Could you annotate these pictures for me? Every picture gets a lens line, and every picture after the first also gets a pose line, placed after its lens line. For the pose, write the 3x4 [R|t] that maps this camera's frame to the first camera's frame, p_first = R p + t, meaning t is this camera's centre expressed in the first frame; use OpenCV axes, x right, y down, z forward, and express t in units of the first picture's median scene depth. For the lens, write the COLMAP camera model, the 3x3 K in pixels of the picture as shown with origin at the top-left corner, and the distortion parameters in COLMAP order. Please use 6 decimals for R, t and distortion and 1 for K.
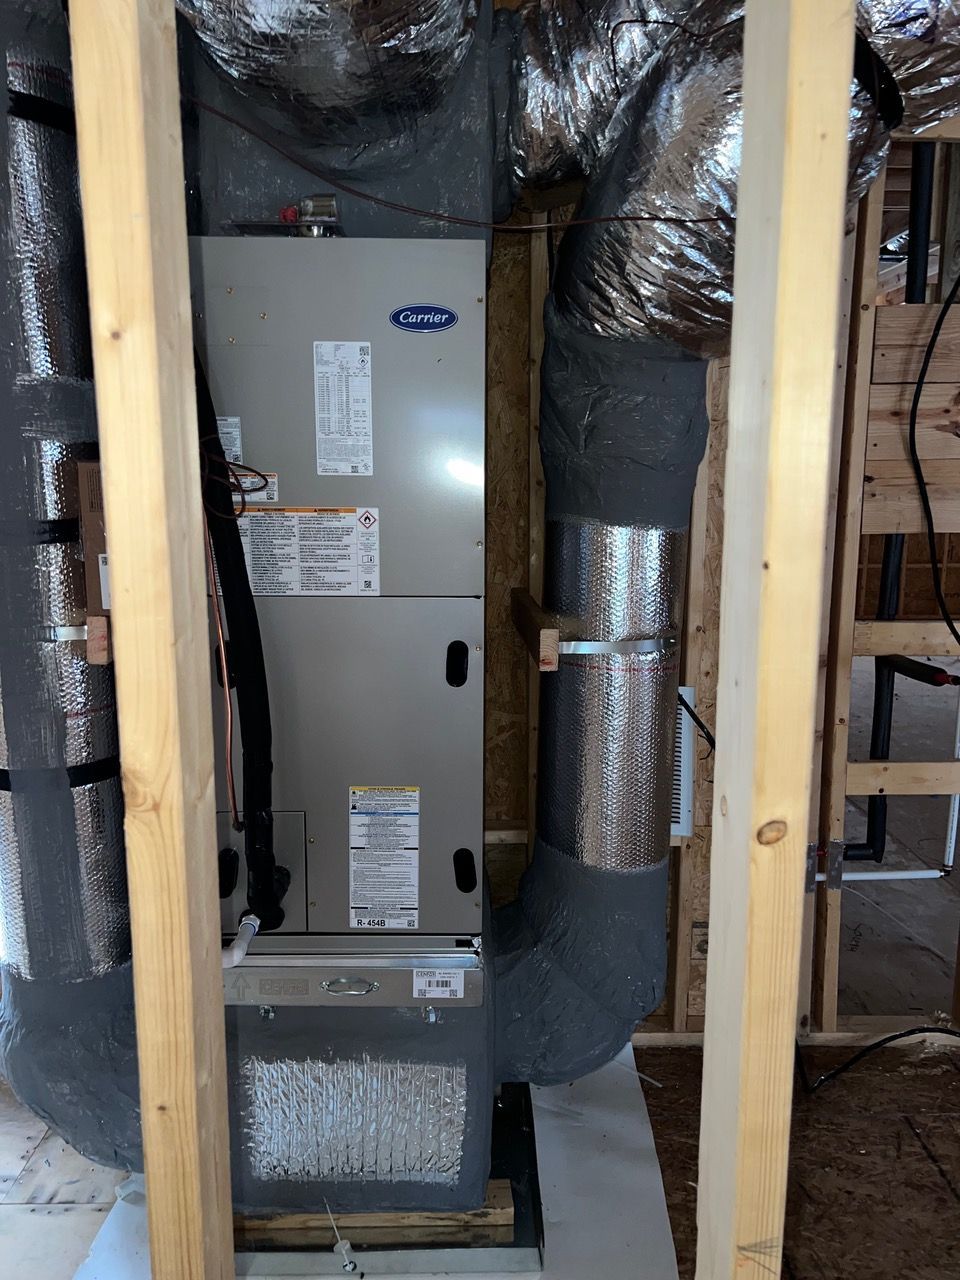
lens RADIAL K [[946.0, 0, 476.1], [0, 946.0, 629.9], [0, 0, 1]] dist [0.026195, -0.043418]
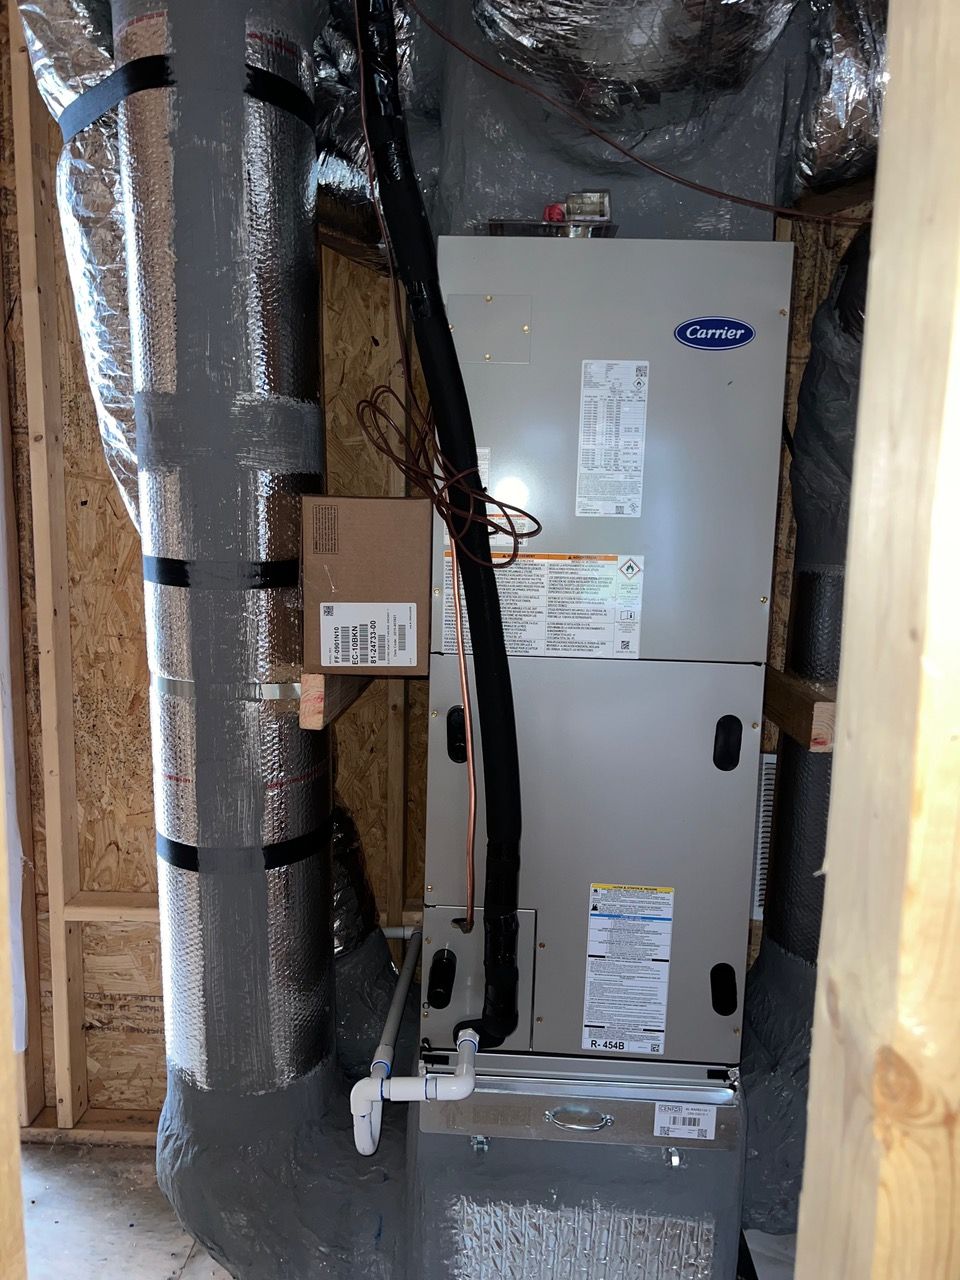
lens RADIAL K [[946.0, 0, 470.4], [0, 946.0, 641.0], [0, 0, 1]] dist [0.026195, -0.043418]
pose [[0.998158, 0.028479, -0.053574, -0.207808], [-0.029987, 0.999170, -0.027566, -0.024554], [0.052744, 0.029122, 0.998183, 0.146762]]
